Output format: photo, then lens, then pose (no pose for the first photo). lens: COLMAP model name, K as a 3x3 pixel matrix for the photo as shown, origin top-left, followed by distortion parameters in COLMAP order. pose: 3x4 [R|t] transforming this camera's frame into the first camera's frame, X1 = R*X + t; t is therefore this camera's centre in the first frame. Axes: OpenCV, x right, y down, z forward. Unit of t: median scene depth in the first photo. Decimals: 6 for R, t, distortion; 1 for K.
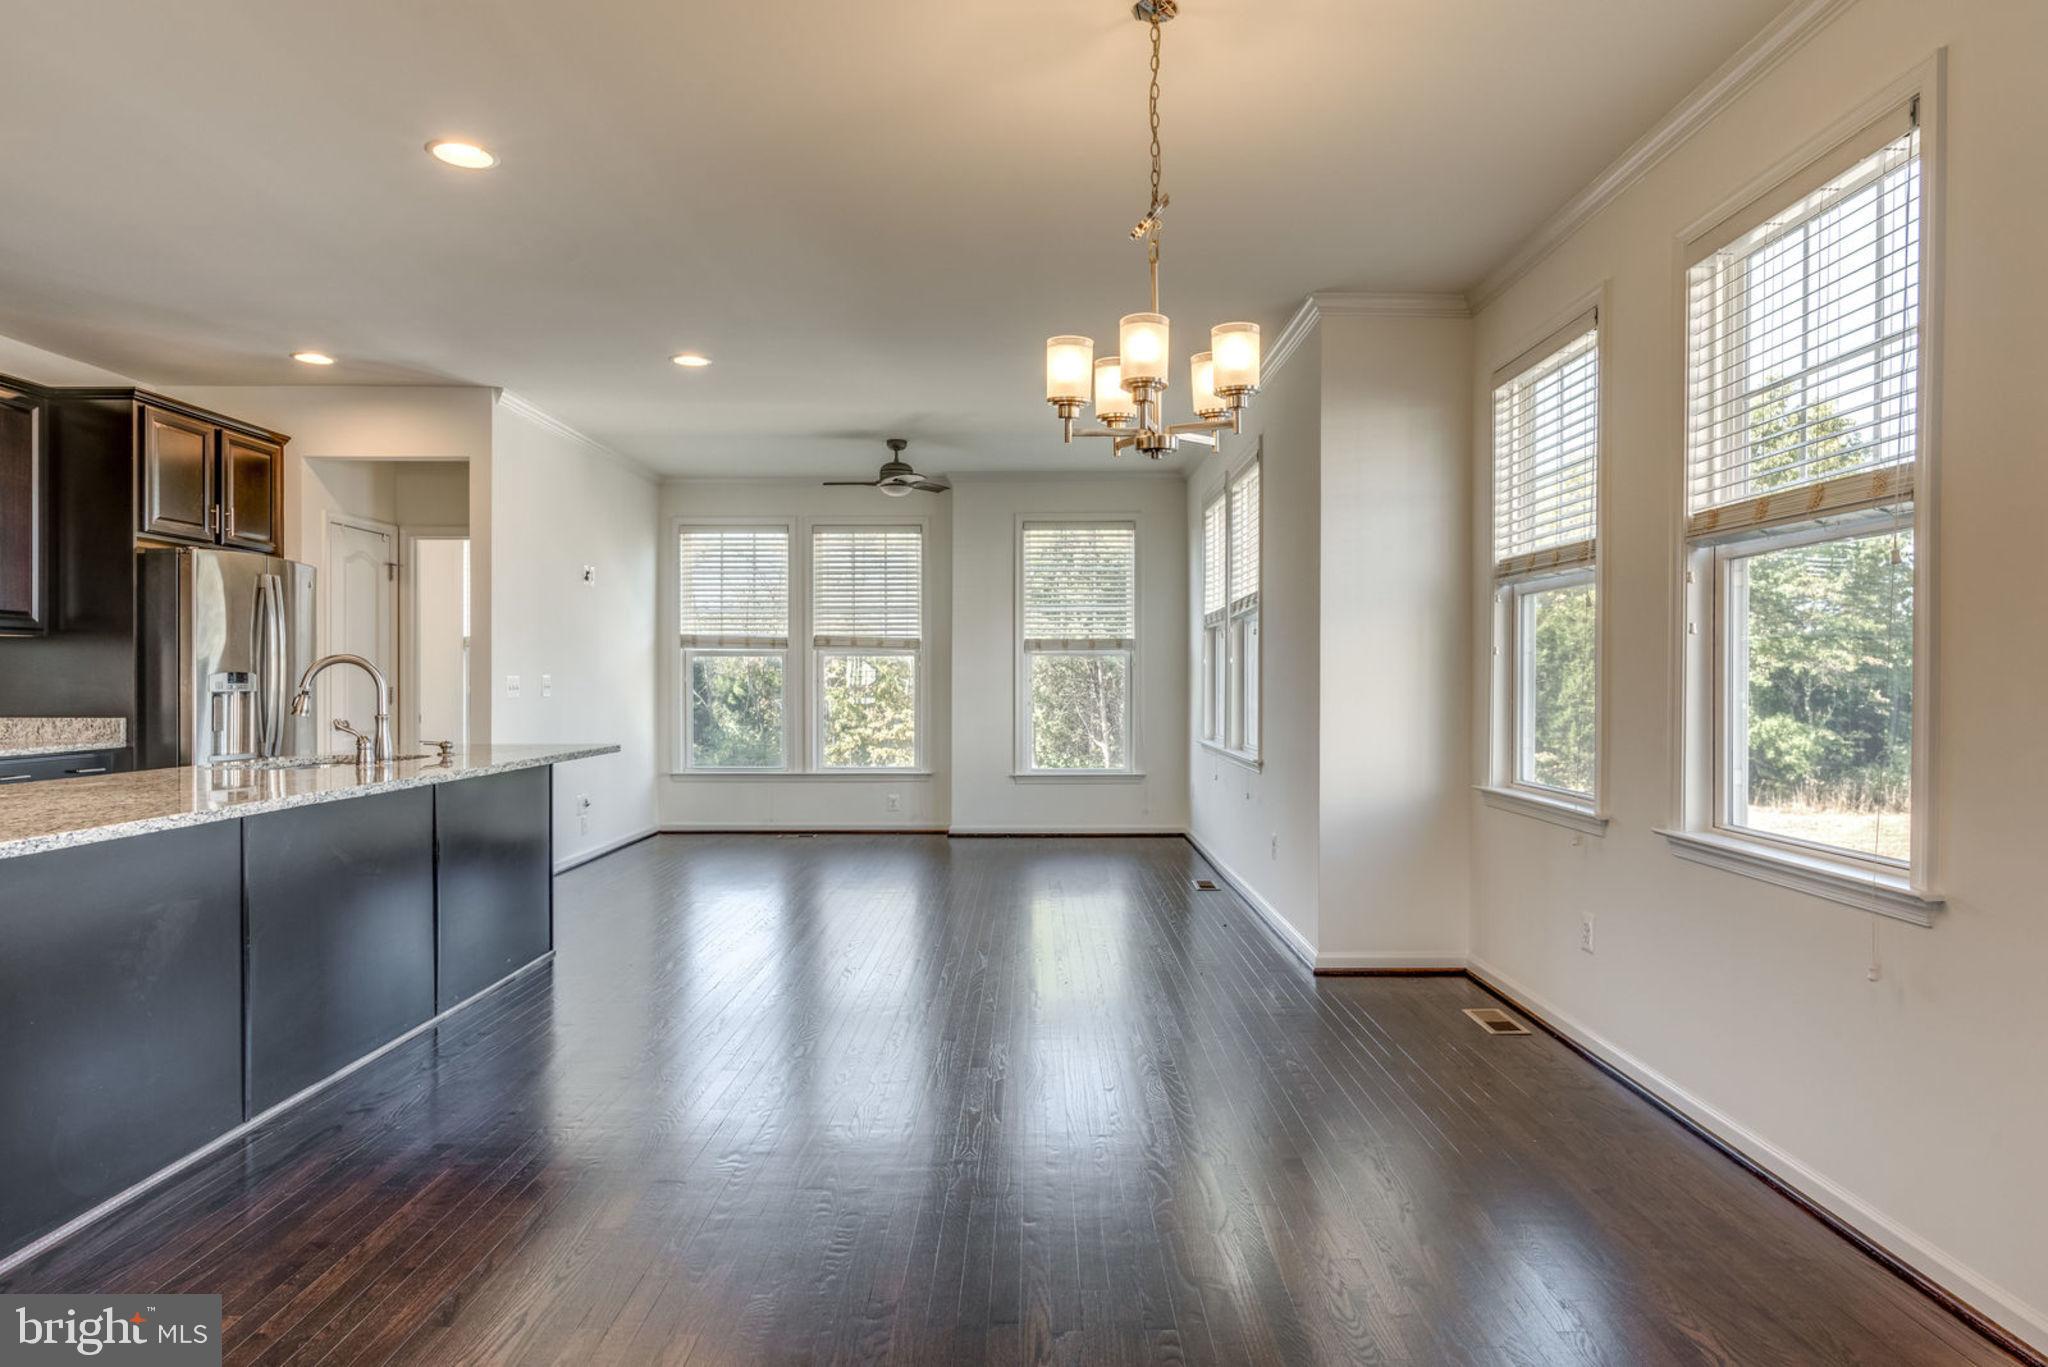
lens RADIAL K [[1185.3, 0, 1038.9], [0, 1185.3, 680.9], [0, 0, 1]] dist [-0.004297, 0.002602]
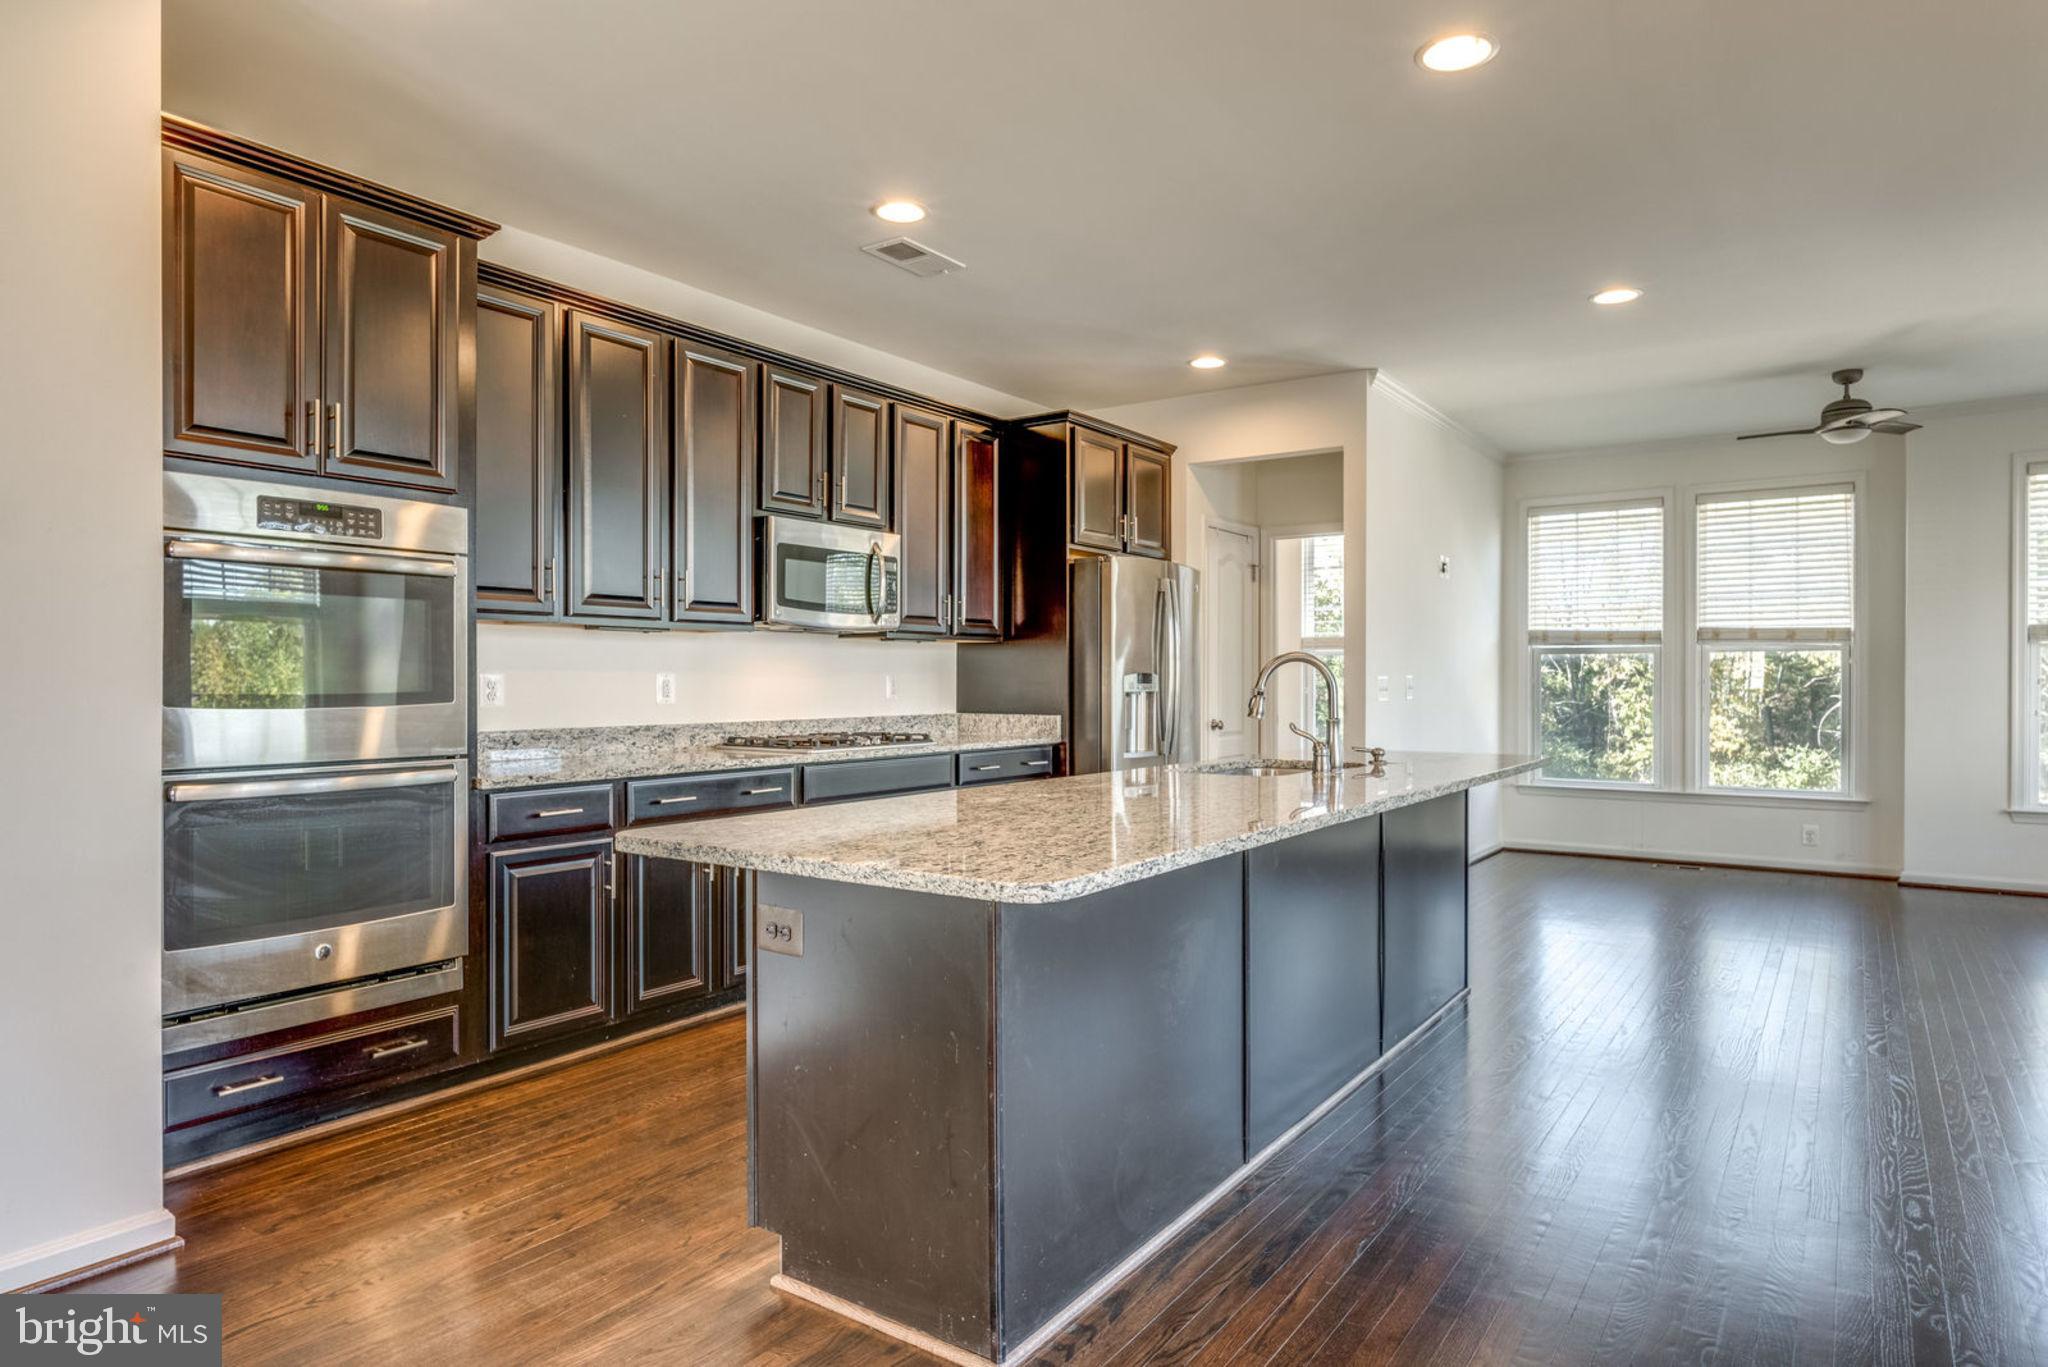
lens RADIAL K [[1185.3, 0, 1037.1], [0, 1185.3, 686.7], [0, 0, 1]] dist [-0.004297, 0.002602]
pose [[0.820100, 0.002595, -0.572214, -0.113080], [-0.000687, 0.999993, 0.003551, 0.000776], [0.572220, -0.002519, 0.820097, 0.063925]]
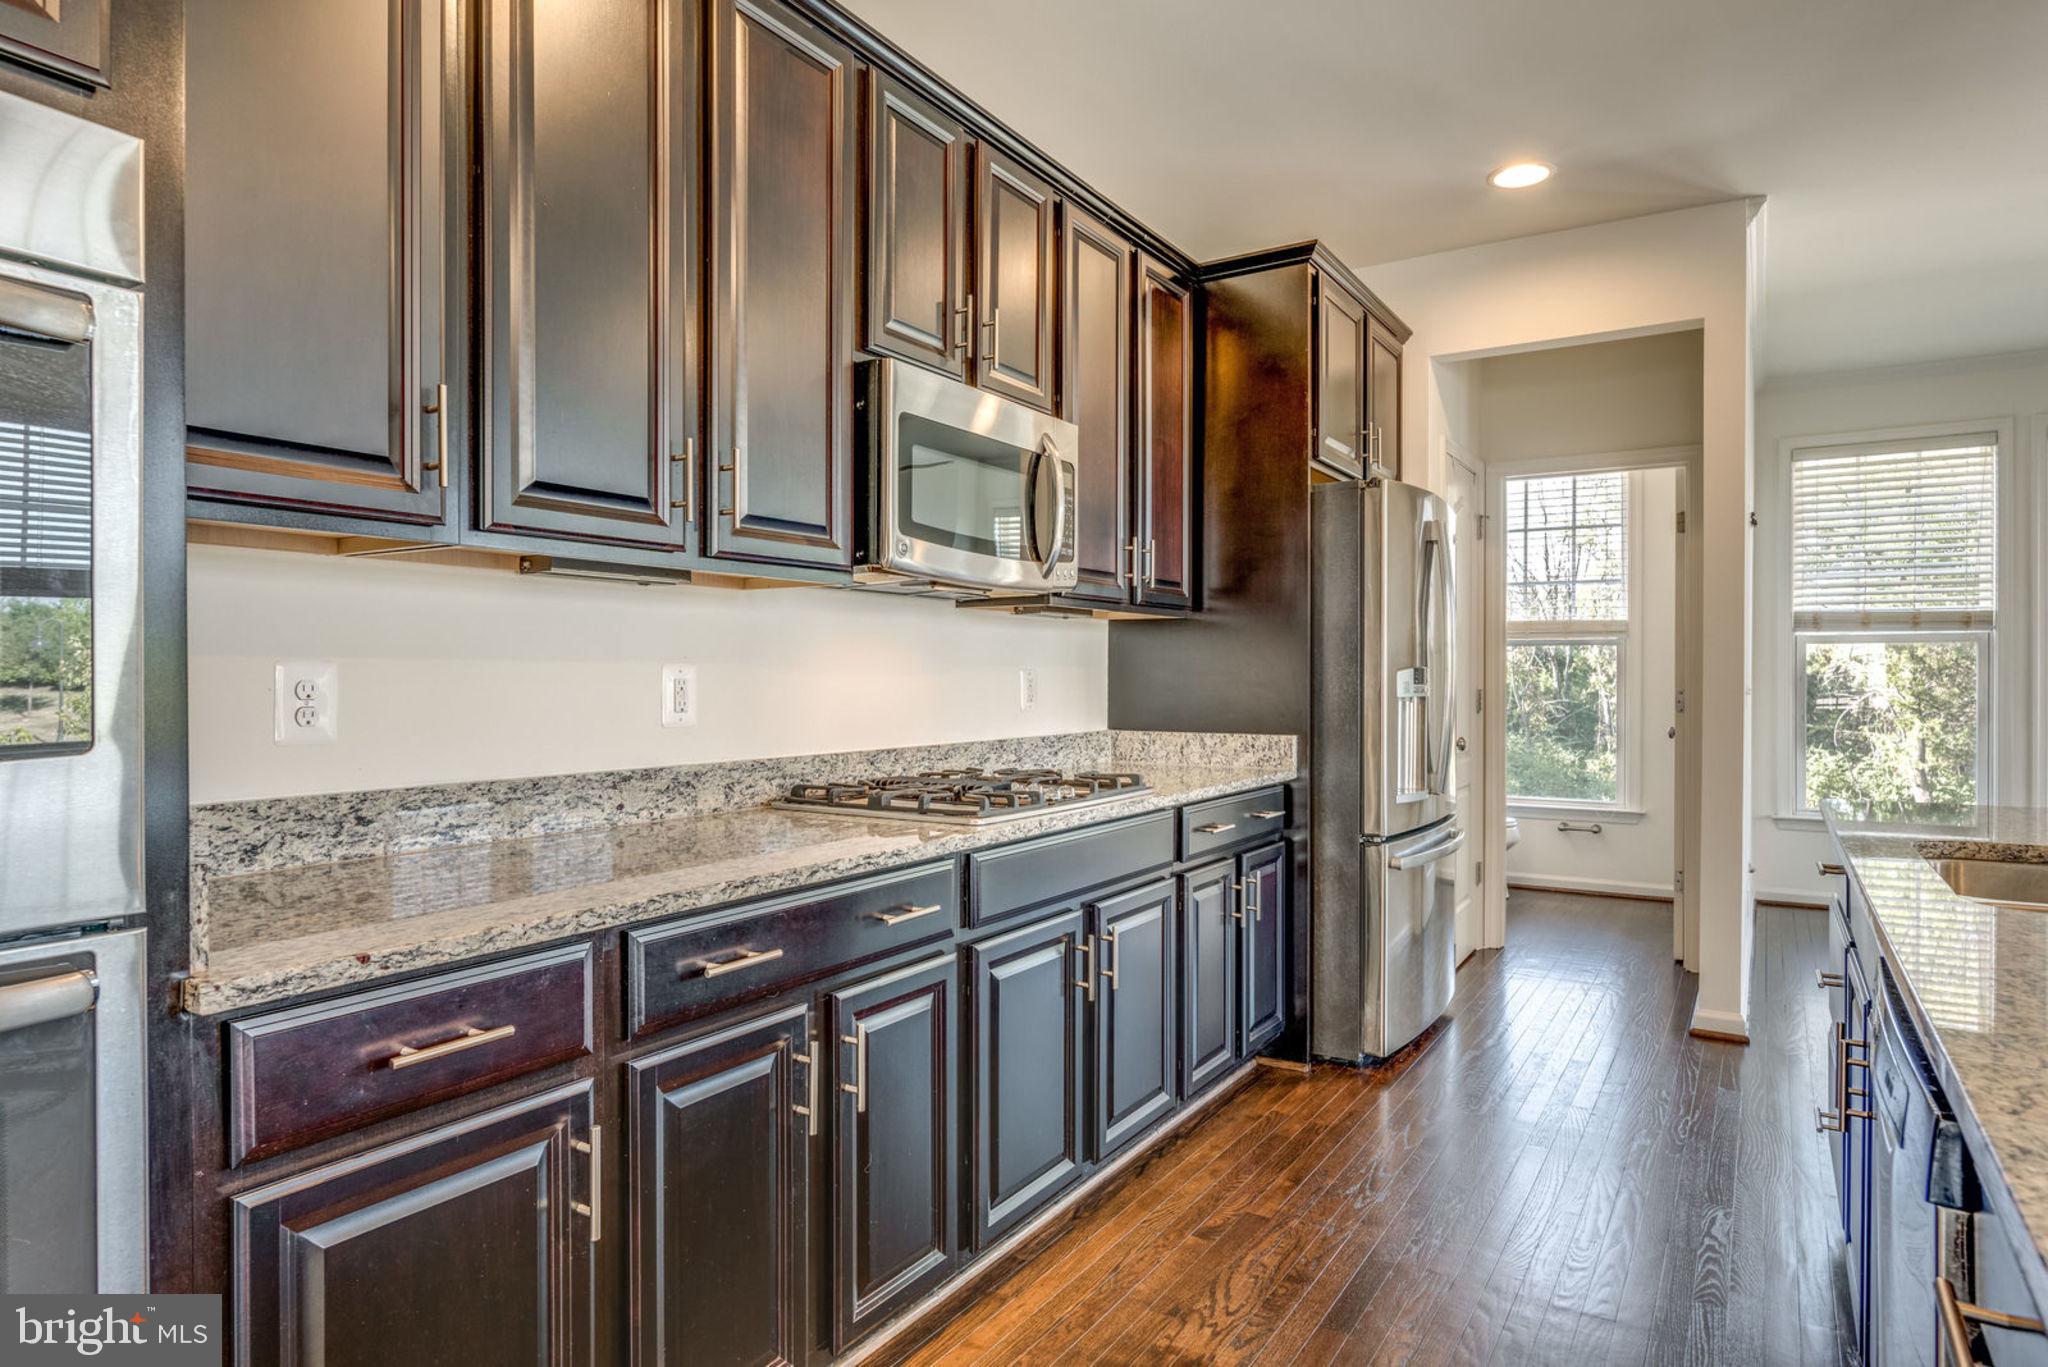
lens RADIAL K [[1185.3, 0, 1020.9], [0, 1185.3, 687.2], [0, 0, 1]] dist [-0.004297, 0.002602]
pose [[0.839503, 0.002994, -0.543347, -0.364650], [-0.000046, 0.999985, 0.005440, 0.000018], [0.543355, -0.004542, 0.839491, 0.234982]]
